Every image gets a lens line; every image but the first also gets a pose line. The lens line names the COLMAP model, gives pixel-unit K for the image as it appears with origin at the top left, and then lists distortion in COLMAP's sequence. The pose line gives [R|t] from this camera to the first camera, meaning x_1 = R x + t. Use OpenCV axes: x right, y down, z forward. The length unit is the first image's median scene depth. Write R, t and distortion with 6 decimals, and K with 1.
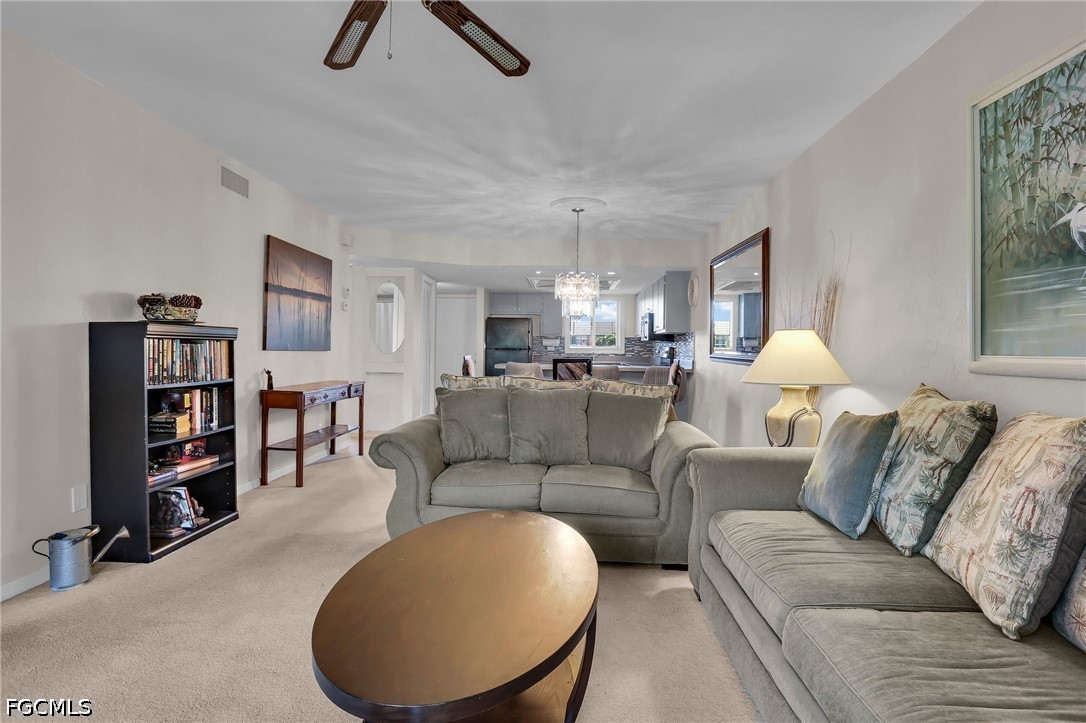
lens RADIAL K [[544.2, 0, 552.0], [0, 544.2, 353.9], [0, 0, 1]] dist [-0.083037, 0.039300]
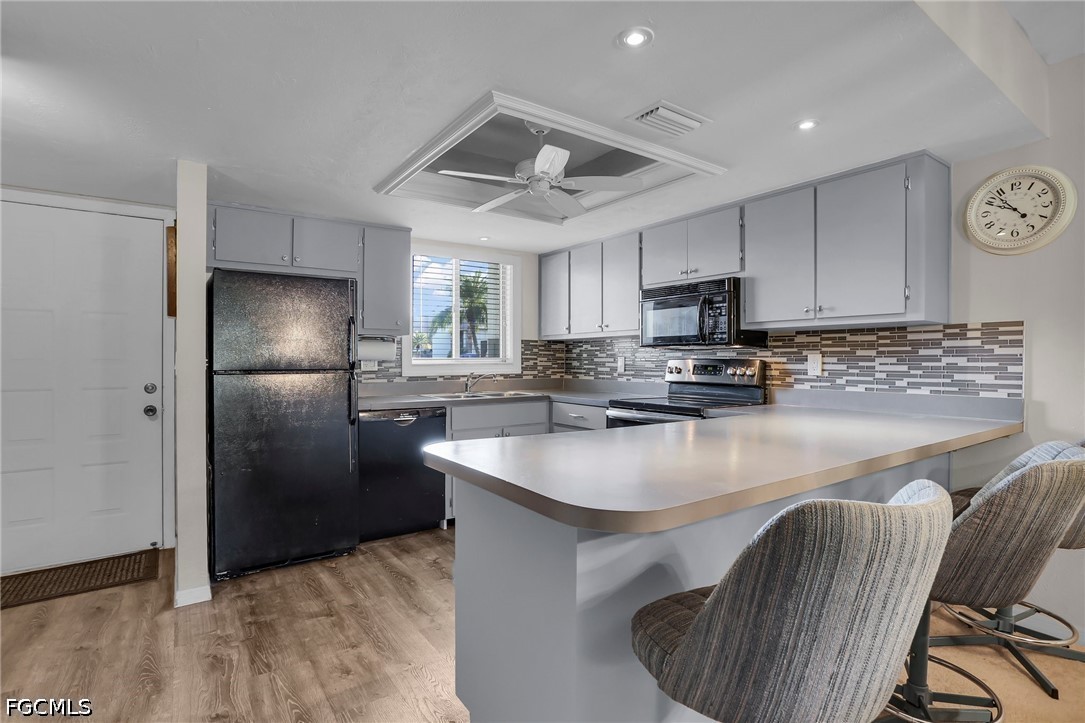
lens RADIAL K [[535.2, 0, 542.5], [0, 535.2, 361.5], [0, 0, 1]] dist [-0.060100, 0.026260]
pose [[0.805097, -0.014502, 0.592966, -0.430339], [0.014237, 0.999886, 0.005124, -0.042180], [-0.592972, 0.004317, 0.805211, 1.924402]]
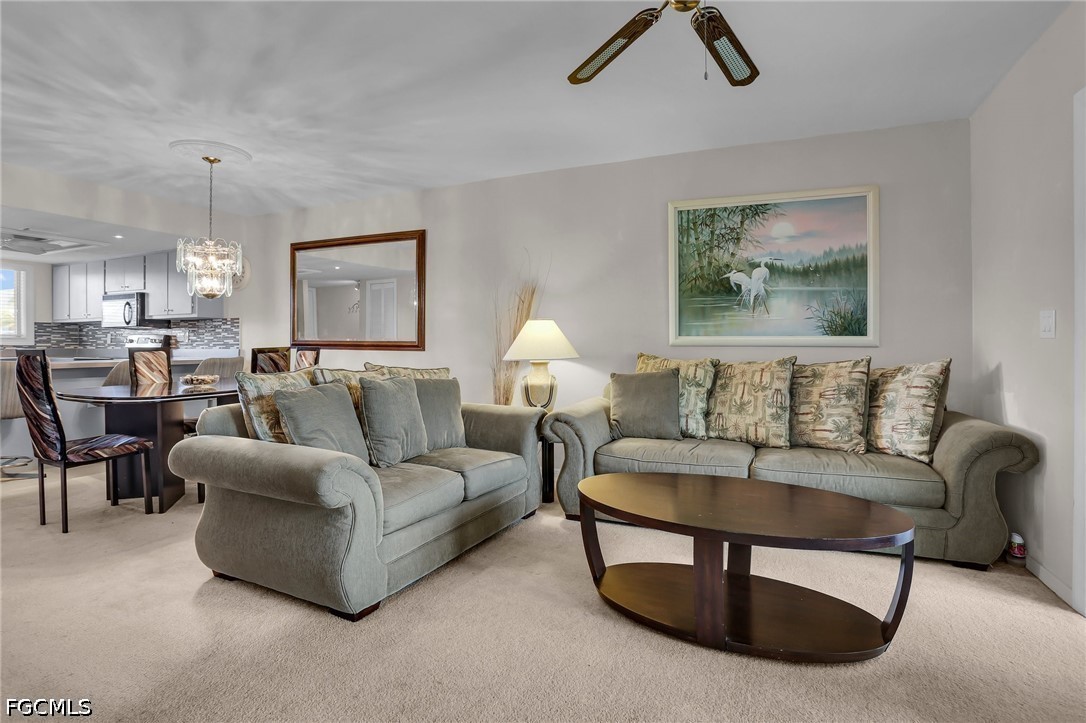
lens RADIAL K [[534.7, 0, 527.2], [0, 534.7, 341.7], [0, 0, 1]] dist [-0.068447, 0.034731]
pose [[0.391340, -0.014237, 0.920136, -0.751267], [0.015694, 0.999838, 0.008796, -0.002459], [-0.920112, 0.010998, 0.391500, 0.456586]]
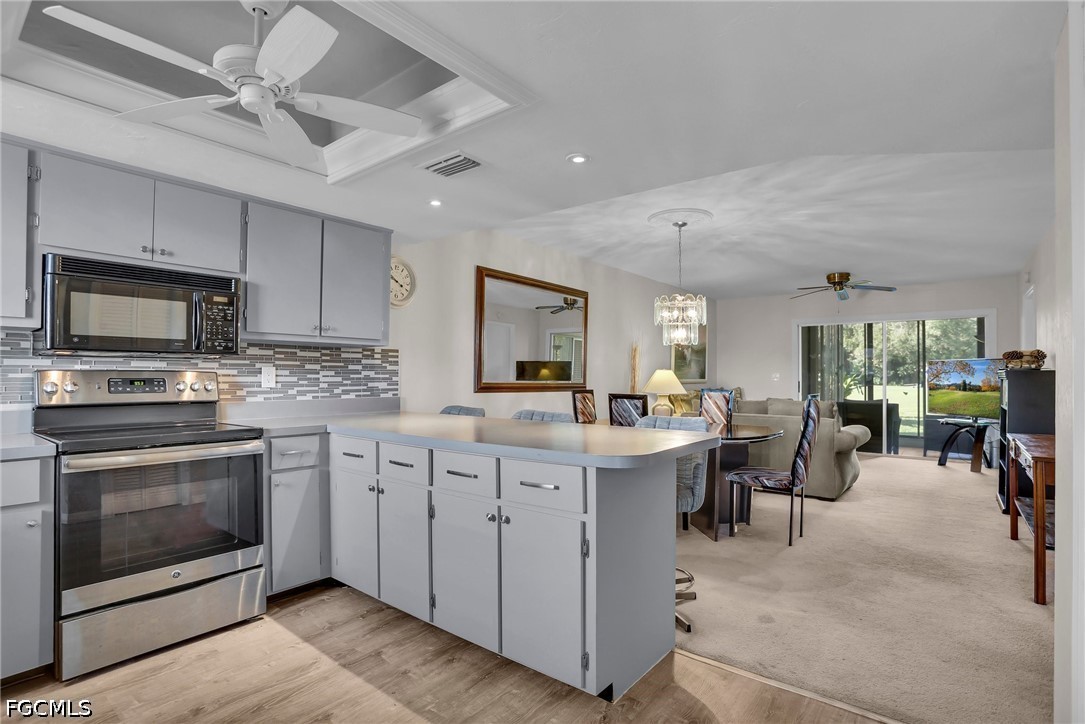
lens RADIAL K [[535.2, 0, 542.5], [0, 535.2, 362.0], [0, 0, 1]] dist [-0.060100, 0.026260]
pose [[-0.795377, -0.003958, 0.606102, -0.477284], [-0.011167, 0.999905, -0.008125, -0.050855], [-0.606012, -0.013230, -0.795345, 2.906130]]
